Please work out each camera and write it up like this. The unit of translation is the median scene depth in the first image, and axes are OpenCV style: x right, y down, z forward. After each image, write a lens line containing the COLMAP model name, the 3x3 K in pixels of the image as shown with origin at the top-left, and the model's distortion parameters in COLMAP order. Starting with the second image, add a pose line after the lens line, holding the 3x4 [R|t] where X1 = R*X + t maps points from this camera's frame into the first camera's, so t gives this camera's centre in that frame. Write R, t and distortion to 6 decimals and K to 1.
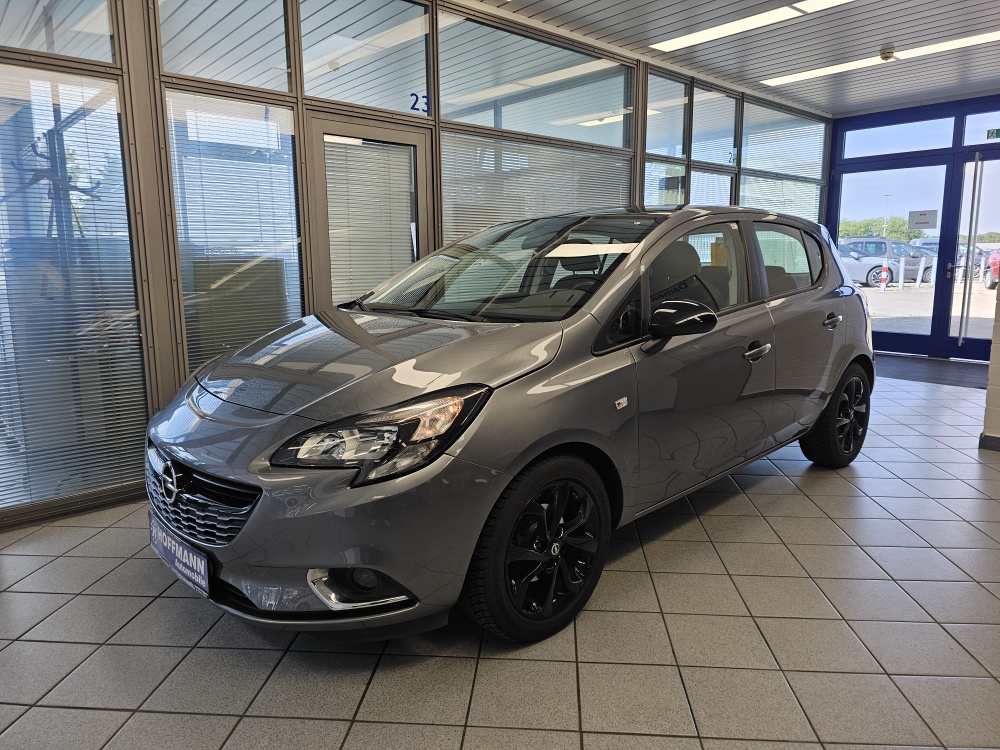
lens RADIAL K [[682.2, 0, 505.7], [0, 682.2, 357.9], [0, 0, 1]] dist [0.035130, -0.047300]
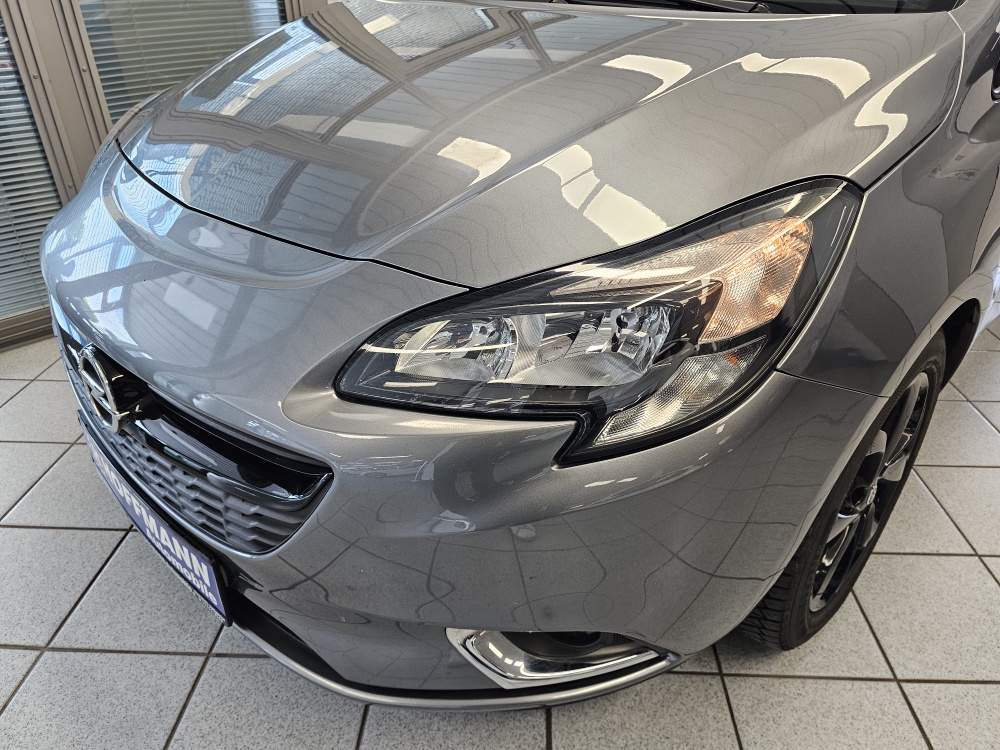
lens RADIAL K [[682.2, 0, 503.5], [0, 682.2, 384.0], [0, 0, 1]] dist [0.035130, -0.047300]
pose [[0.999215, -0.009486, 0.038466, -0.174238], [-0.006222, 0.921292, 0.388821, -0.005266], [-0.039127, -0.388755, 0.920510, 0.419185]]
